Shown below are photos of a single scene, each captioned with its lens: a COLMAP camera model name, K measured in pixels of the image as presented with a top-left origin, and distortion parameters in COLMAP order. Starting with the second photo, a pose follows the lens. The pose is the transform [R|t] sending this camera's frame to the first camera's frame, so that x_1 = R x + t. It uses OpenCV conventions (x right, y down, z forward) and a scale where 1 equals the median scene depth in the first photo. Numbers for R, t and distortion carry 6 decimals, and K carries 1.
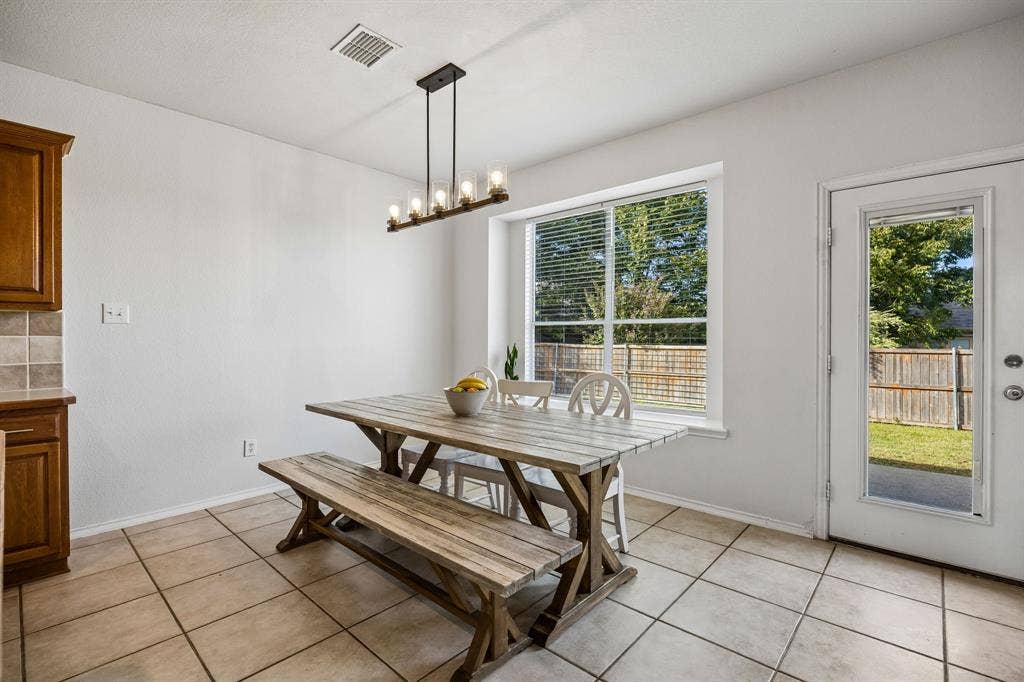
lens RADIAL K [[460.0, 0, 511.7], [0, 460.0, 342.1], [0, 0, 1]] dist [-0.017828, -0.000542]
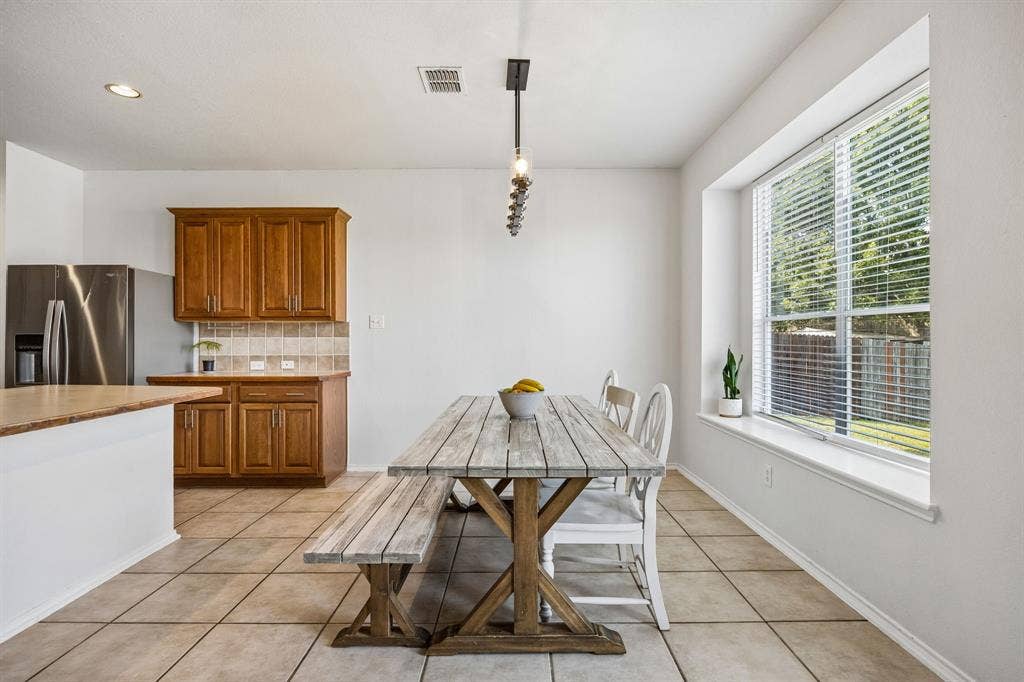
lens RADIAL K [[493.6, 0, 513.6], [0, 493.6, 341.7], [0, 0, 1]] dist [-0.014440, -0.000198]
pose [[0.678967, 0.000615, -0.734168, 0.651006], [-0.008000, 0.999946, -0.006561, 0.008176], [0.734125, 0.010328, 0.678936, 0.290397]]
